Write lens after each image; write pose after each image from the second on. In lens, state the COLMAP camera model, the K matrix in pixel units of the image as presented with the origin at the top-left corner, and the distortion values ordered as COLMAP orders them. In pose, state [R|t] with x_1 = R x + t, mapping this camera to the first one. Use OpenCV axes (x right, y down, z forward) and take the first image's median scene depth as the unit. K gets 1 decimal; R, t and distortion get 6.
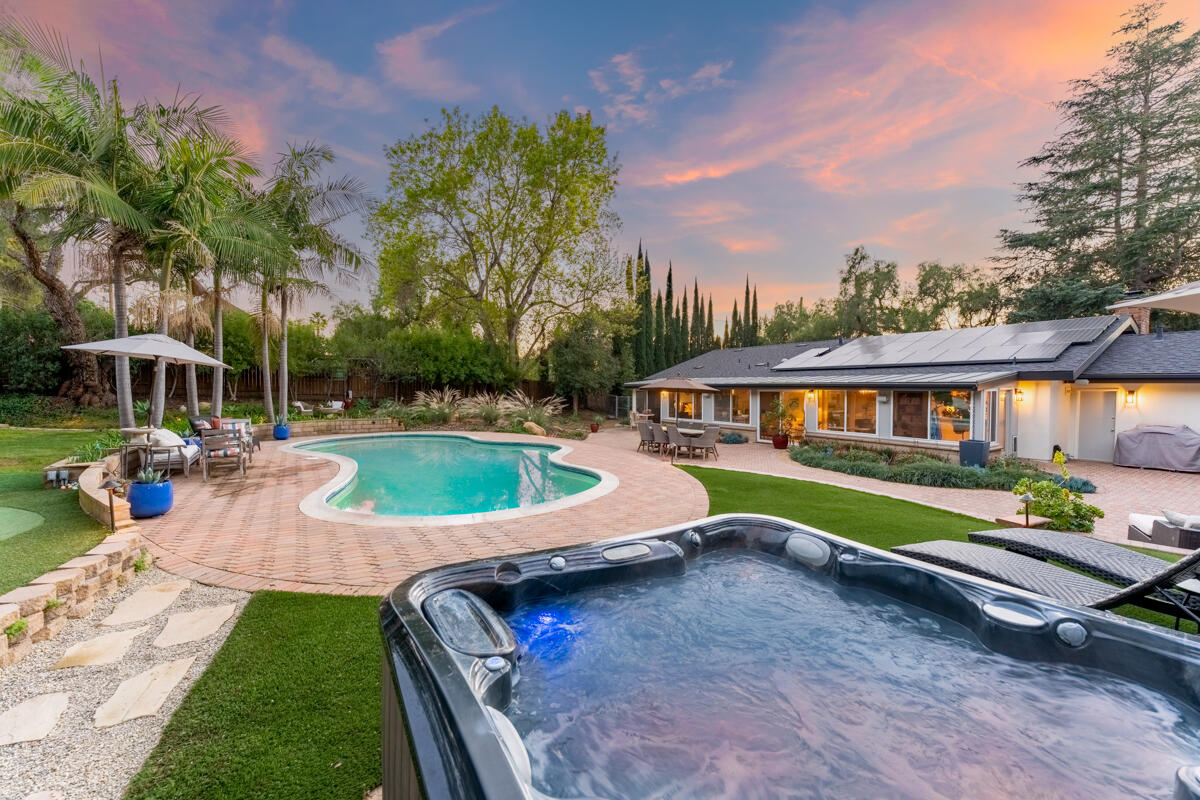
lens RADIAL K [[480.5, 0, 593.7], [0, 480.5, 399.5], [0, 0, 1]] dist [0.000532, -0.000090]
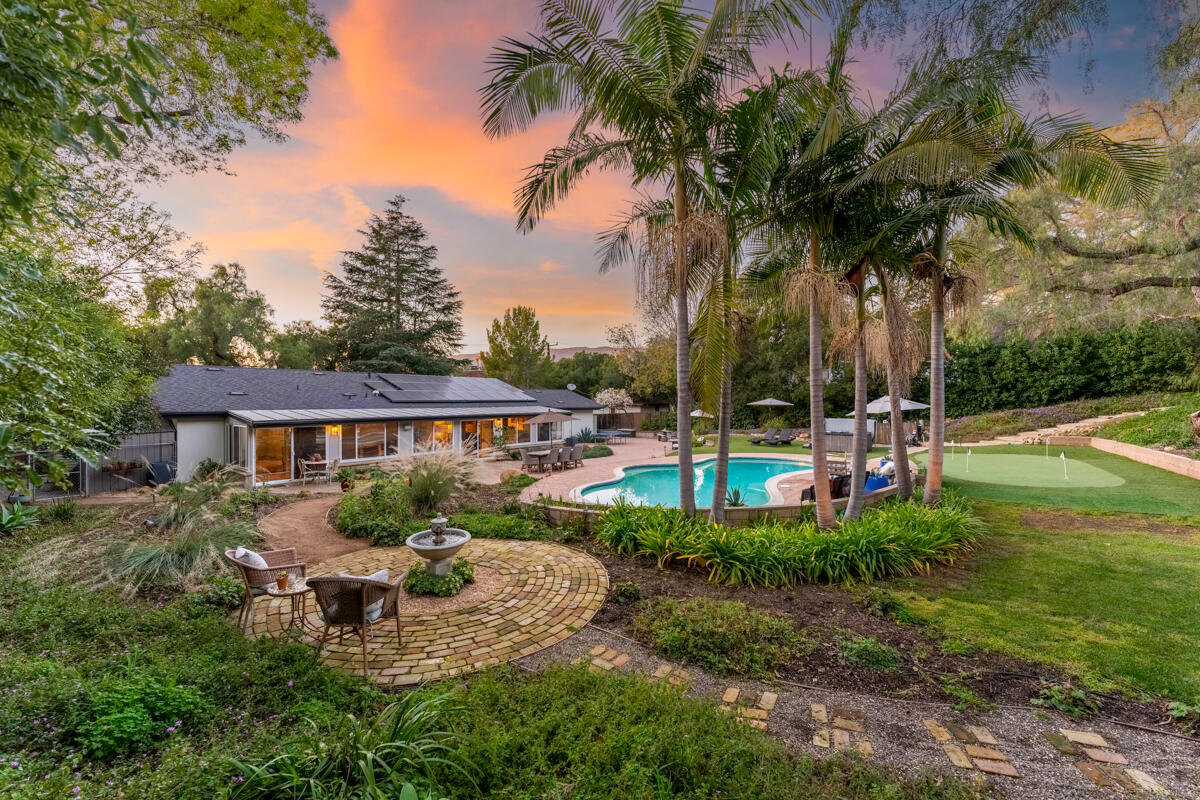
lens RADIAL K [[480.5, 0, 593.7], [0, 480.5, 399.5], [0, 0, 1]] dist [0.000532, -0.000090]
pose [[-0.329421, 0.002419, 0.944180, -0.596655], [0.023902, 0.999698, 0.005778, -0.046301], [-0.943881, 0.024471, -0.329379, 0.707537]]
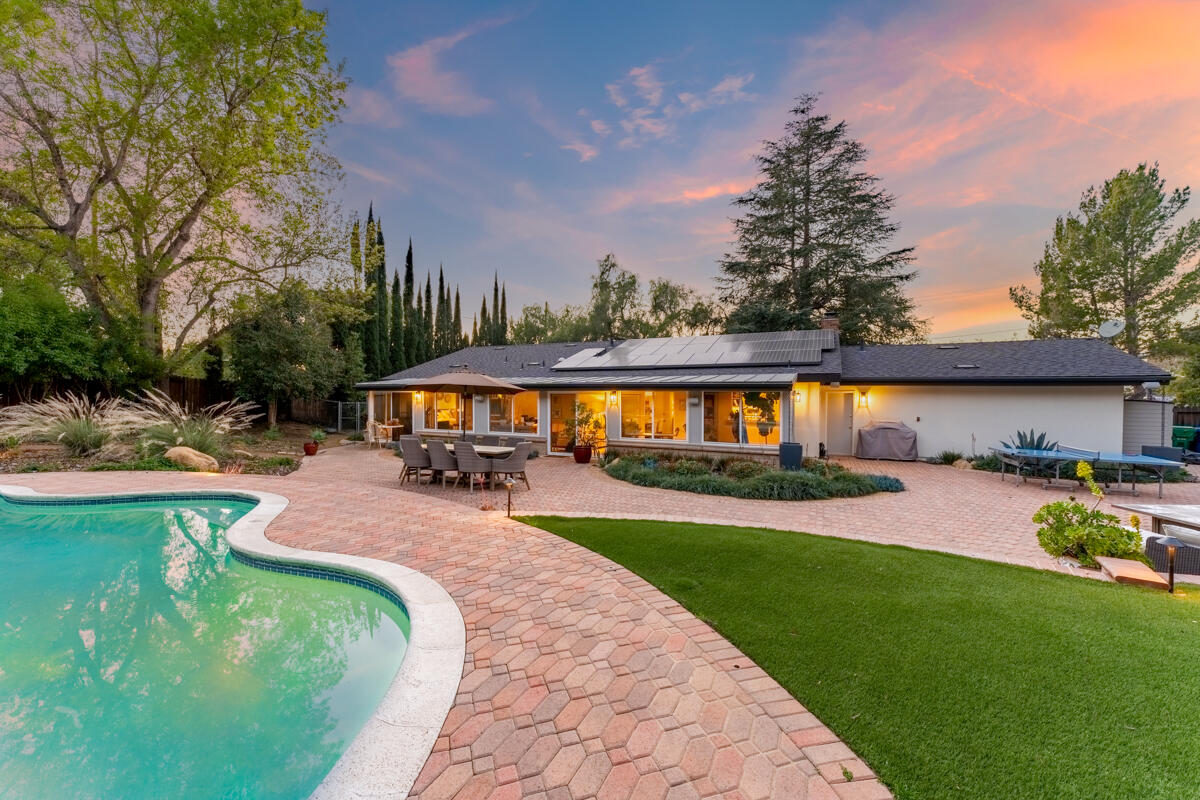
lens RADIAL K [[479.4, 0, 600.0], [0, 479.4, 400.0], [0, 0, 1]] dist [0.002018, -0.000156]
pose [[0.839773, -0.003265, 0.542928, -0.017876], [0.011209, 0.999873, -0.011324, 0.002879], [-0.542822, 0.015595, 0.839703, 0.176180]]
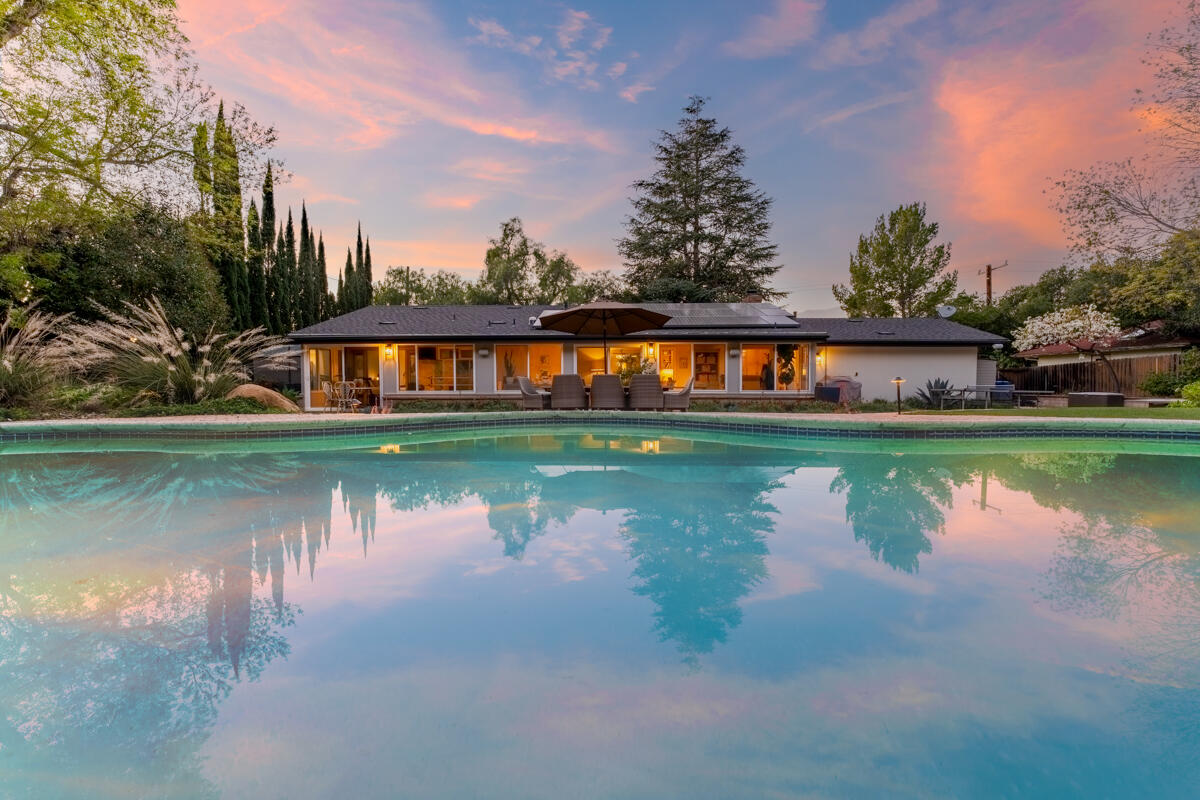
lens RADIAL K [[479.4, 0, 600.0], [0, 479.4, 400.0], [0, 0, 1]] dist [0.002018, -0.000156]
pose [[0.540893, -0.029105, 0.840588, -0.185757], [0.025039, 0.999515, 0.018496, 0.036079], [-0.840719, 0.011043, 0.541360, 0.364497]]
